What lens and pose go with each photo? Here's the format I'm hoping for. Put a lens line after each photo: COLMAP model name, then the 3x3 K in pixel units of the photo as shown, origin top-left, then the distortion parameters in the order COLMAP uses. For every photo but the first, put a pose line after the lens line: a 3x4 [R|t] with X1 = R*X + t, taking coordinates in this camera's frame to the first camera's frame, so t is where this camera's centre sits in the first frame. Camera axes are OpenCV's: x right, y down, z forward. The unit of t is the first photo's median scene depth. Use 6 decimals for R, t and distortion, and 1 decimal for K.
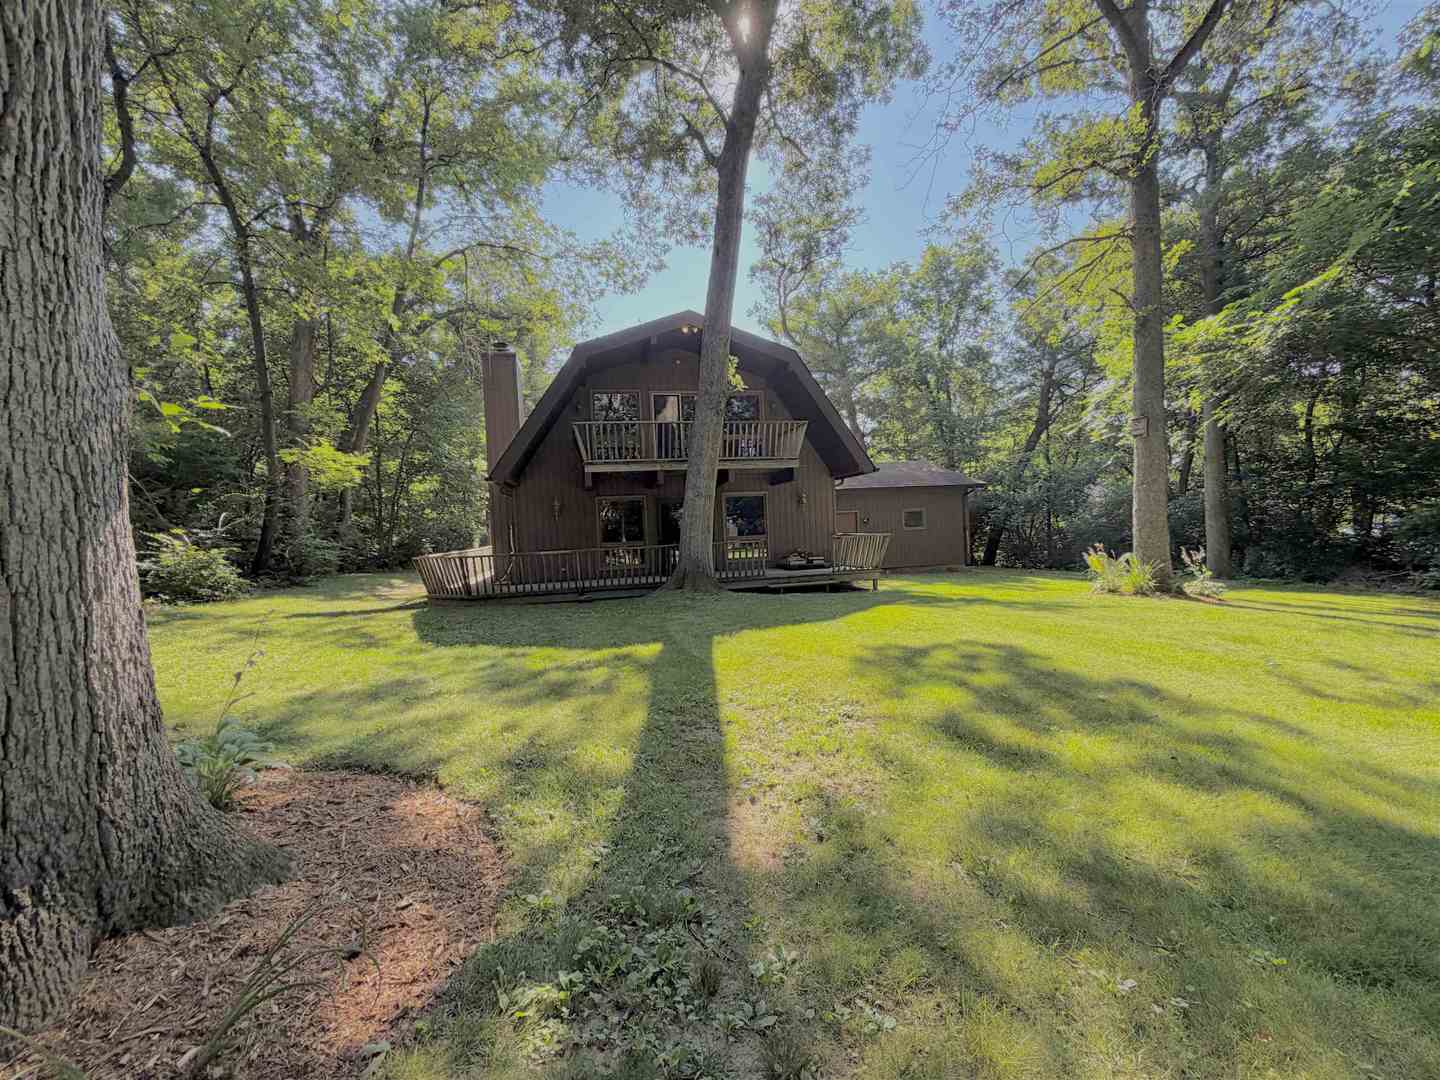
lens RADIAL K [[571.7, 0, 720.7], [0, 571.7, 542.2], [0, 0, 1]] dist [0.000864, 0.000028]
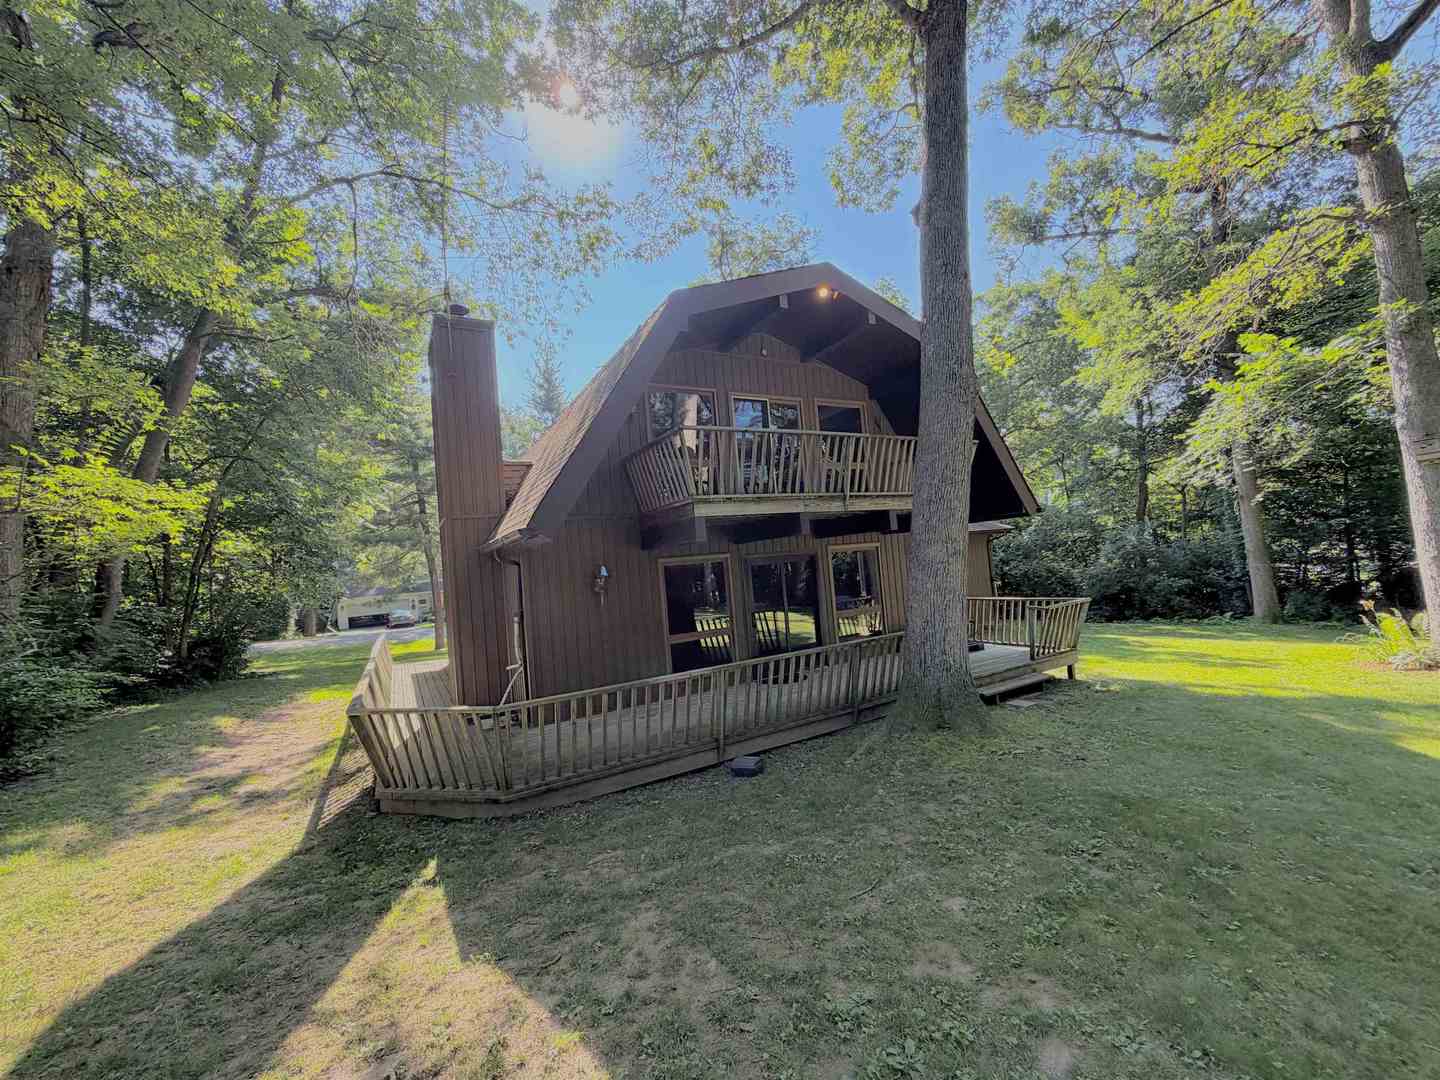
lens RADIAL K [[571.7, 0, 719.0], [0, 571.7, 542.2], [0, 0, 1]] dist [0.000864, 0.000028]
pose [[0.960692, -0.022793, 0.276678, -0.342138], [0.046081, 0.995891, -0.077962, -0.050239], [-0.273764, 0.087647, 0.957795, 0.435677]]
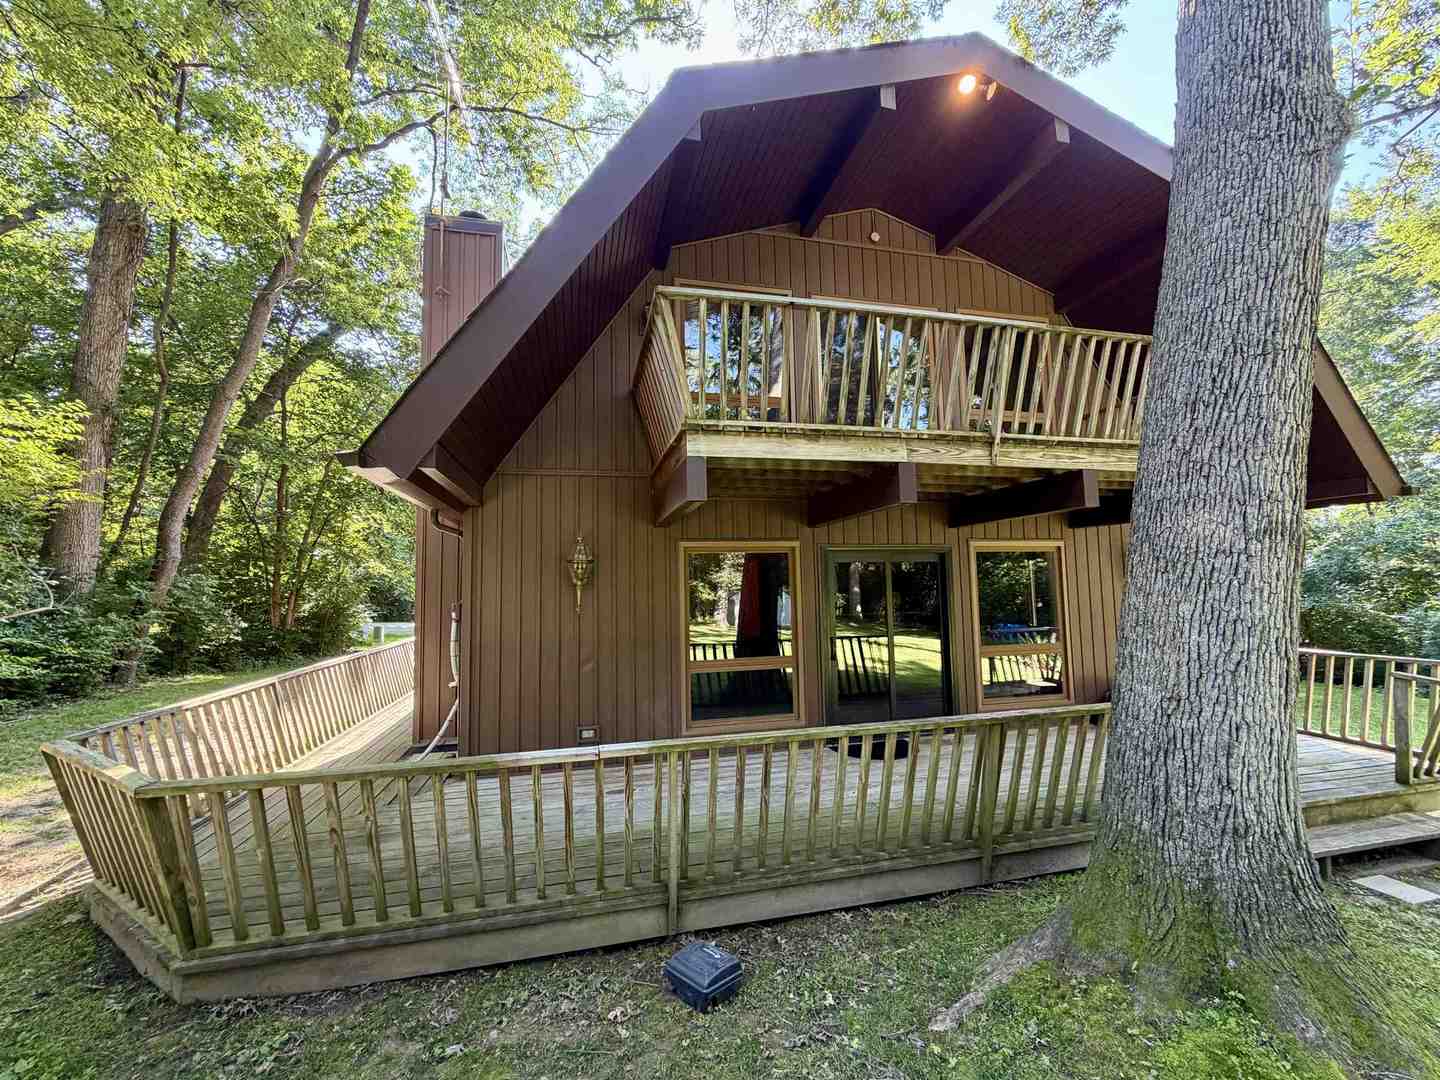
lens RADIAL K [[571.7, 0, 719.2], [0, 571.7, 543.0], [0, 0, 1]] dist [0.000864, 0.000028]
pose [[0.999646, 0.026571, 0.001231, -0.203646], [-0.026311, 0.994546, -0.100930, -0.042052], [-0.003906, 0.100862, 0.994893, 0.649436]]
